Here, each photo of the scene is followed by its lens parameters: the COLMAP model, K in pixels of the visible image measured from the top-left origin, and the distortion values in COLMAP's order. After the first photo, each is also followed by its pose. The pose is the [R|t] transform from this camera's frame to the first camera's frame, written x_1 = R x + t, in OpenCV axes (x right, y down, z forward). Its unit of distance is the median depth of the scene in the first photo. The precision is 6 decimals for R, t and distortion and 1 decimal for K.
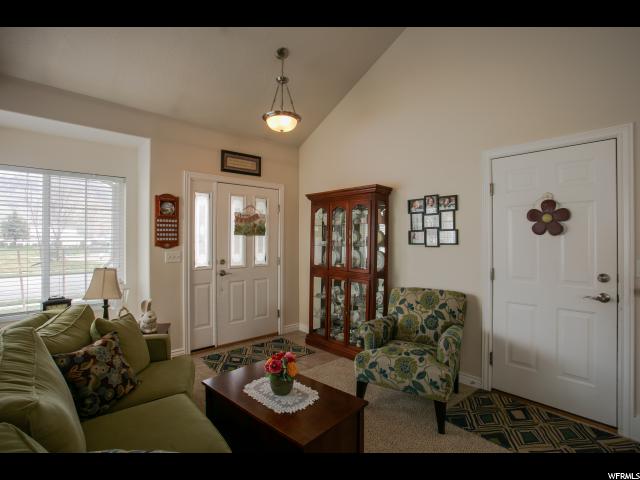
lens RADIAL K [[312.8, 0, 317.2], [0, 312.8, 243.1], [0, 0, 1]] dist [-0.071471, 0.032620]
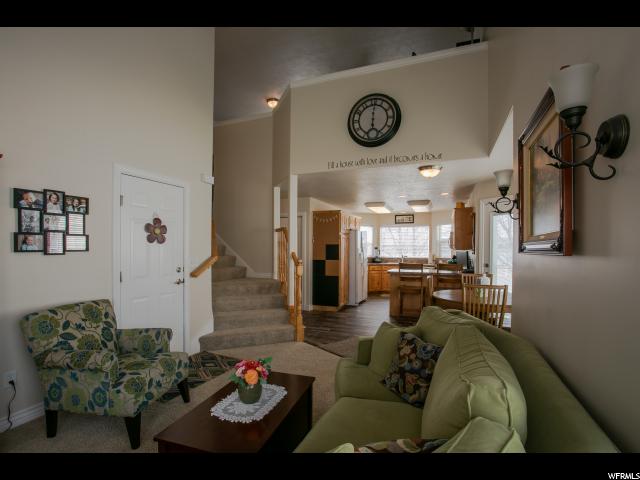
lens RADIAL K [[314.6, 0, 316.7], [0, 314.6, 253.3], [0, 0, 1]] dist [-0.036607, 0.000707]
pose [[-0.435984, -0.016768, 0.899798, -0.585392], [0.004458, 0.999774, 0.020791, -0.003882], [-0.899944, 0.013076, -0.435810, 0.660458]]
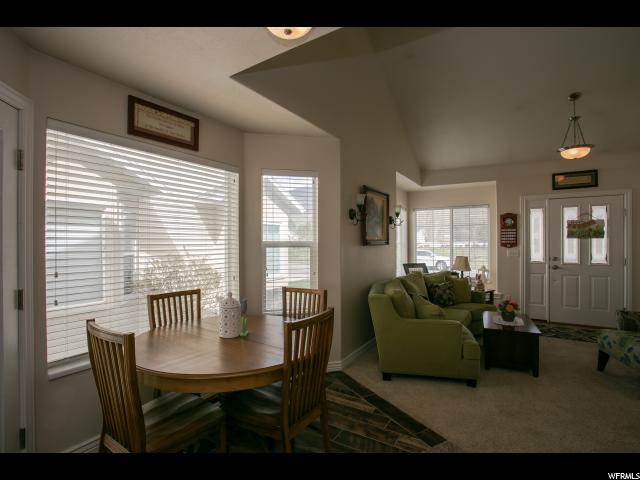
lens RADIAL K [[312.8, 0, 317.2], [0, 312.8, 243.1], [0, 0, 1]] dist [-0.071471, 0.032620]
pose [[0.271482, 0.000965, -0.962443, 0.740341], [-0.008252, 0.999965, -0.001326, 0.004328], [0.962408, 0.008302, 0.271481, -0.356708]]
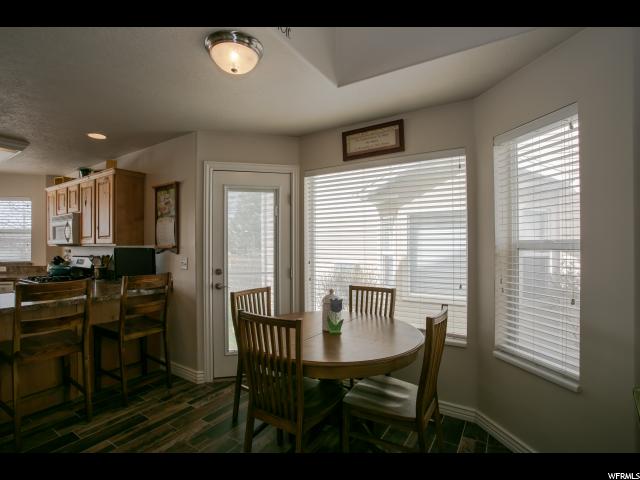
lens RADIAL K [[312.8, 0, 317.2], [0, 312.8, 243.1], [0, 0, 1]] dist [-0.071471, 0.032620]
pose [[-0.962841, 0.001976, -0.270060, 0.338957], [-0.000867, 0.999945, 0.010406, -0.002945], [0.270066, 0.010254, -0.962787, 0.233942]]
